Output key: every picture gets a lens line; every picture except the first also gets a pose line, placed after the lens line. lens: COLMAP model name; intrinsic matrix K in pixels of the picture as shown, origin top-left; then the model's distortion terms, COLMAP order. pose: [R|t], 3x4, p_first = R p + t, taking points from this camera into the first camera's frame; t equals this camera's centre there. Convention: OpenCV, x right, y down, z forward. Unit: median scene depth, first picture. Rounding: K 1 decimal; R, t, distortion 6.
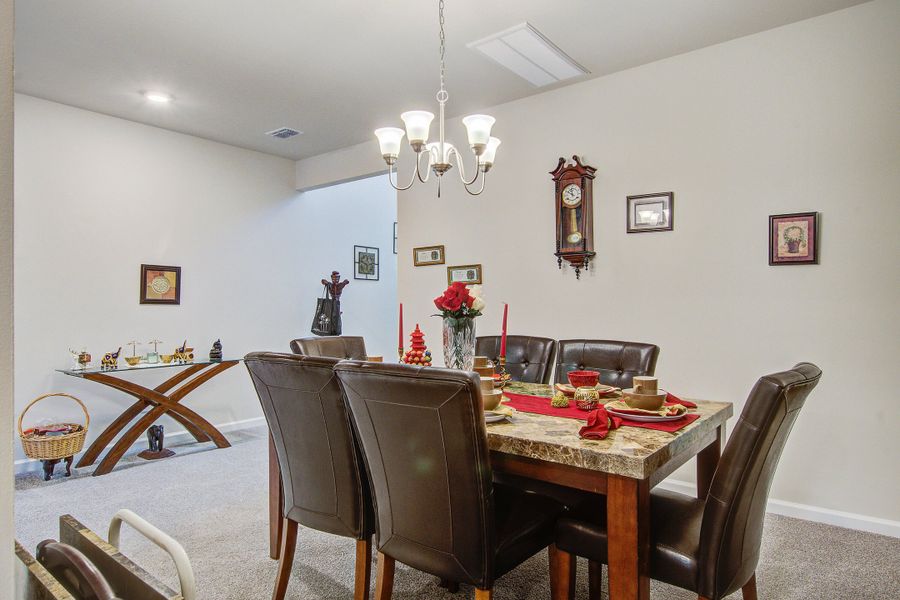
lens RADIAL K [[542.8, 0, 445.6], [0, 542.8, 302.1], [0, 0, 1]] dist [-0.002287, -0.000170]
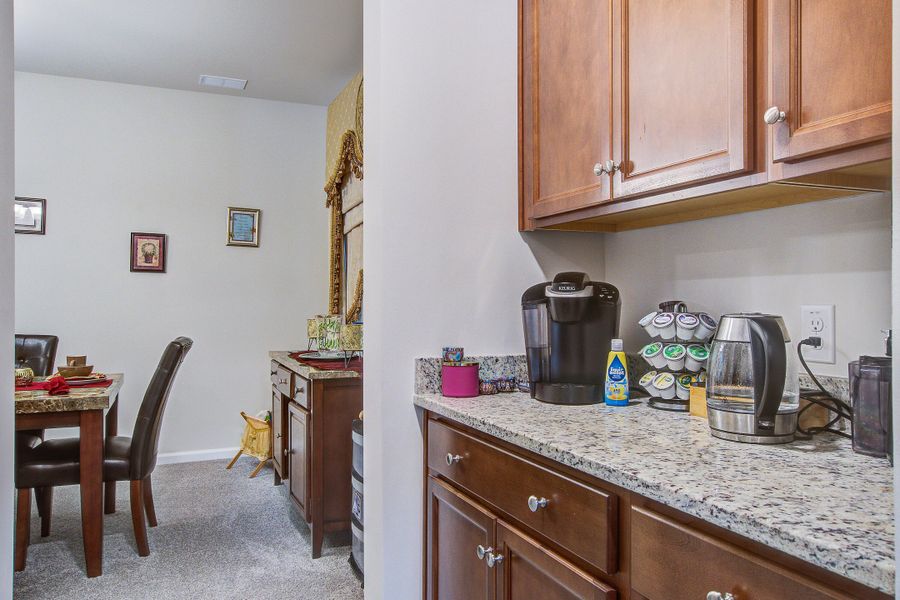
lens RADIAL K [[615.7, 0, 448.4], [0, 615.7, 300.2], [0, 0, 1]] dist [-0.011155, 0.009592]
pose [[0.459324, 0.006364, 0.888246, -0.344562], [-0.006114, 0.999973, -0.004002, -0.000174], [-0.888248, -0.003593, 0.459351, -0.325626]]
